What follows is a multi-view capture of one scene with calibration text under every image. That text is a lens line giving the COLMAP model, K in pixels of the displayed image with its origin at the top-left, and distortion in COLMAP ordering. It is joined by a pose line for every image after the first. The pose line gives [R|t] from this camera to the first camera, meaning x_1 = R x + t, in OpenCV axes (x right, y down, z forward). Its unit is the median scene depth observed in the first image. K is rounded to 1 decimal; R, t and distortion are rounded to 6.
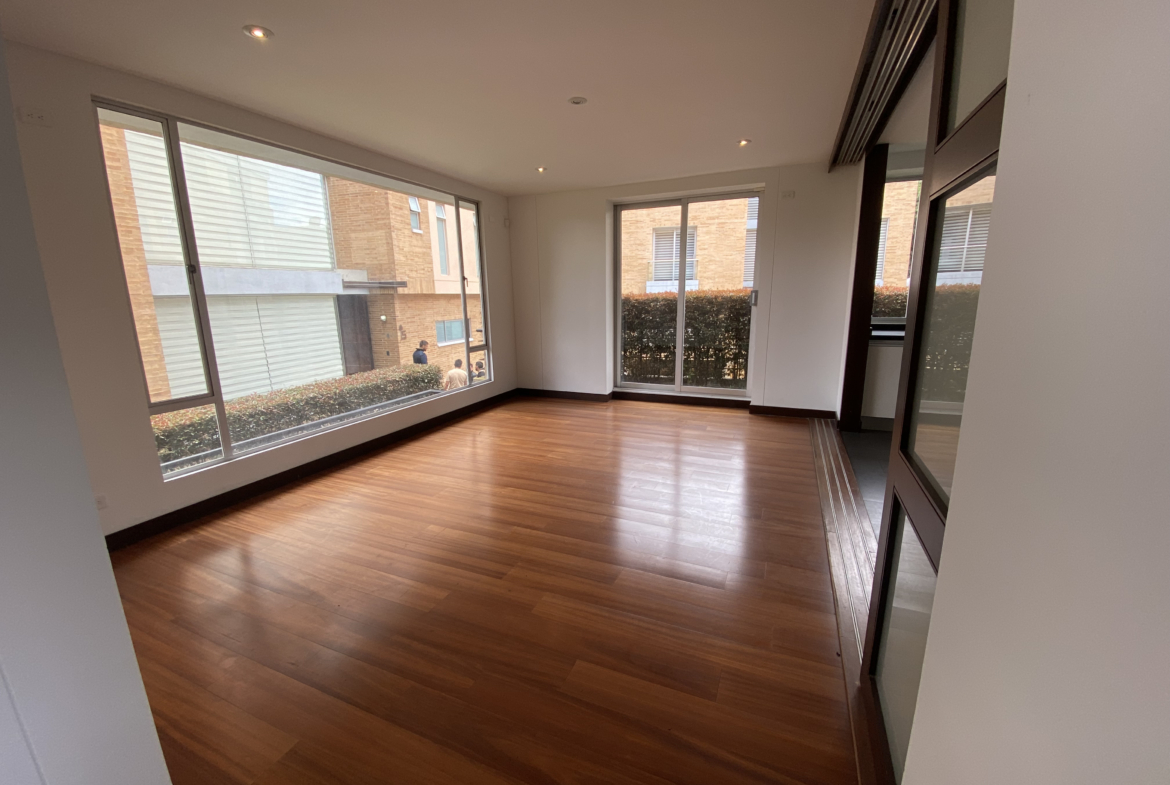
lens RADIAL K [[471.7, 0, 585.0], [0, 471.7, 391.1], [0, 0, 1]] dist [-0.010543, -0.001751]
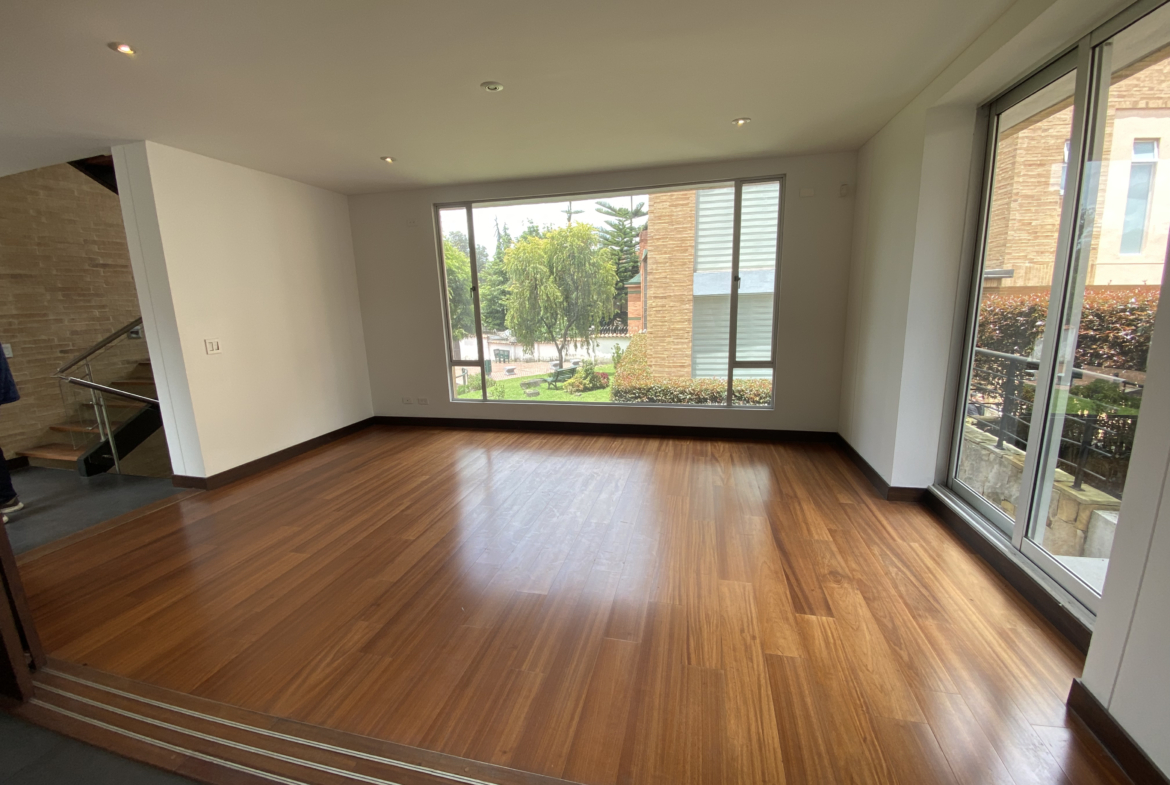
lens RADIAL K [[471.7, 0, 587.1], [0, 471.7, 391.8], [0, 0, 1]] dist [-0.010543, -0.001751]
pose [[0.163203, 0.201121, -0.965875, 0.551141], [-0.178796, 0.968820, 0.171523, -0.144192], [0.970256, 0.144702, 0.194074, 0.633256]]
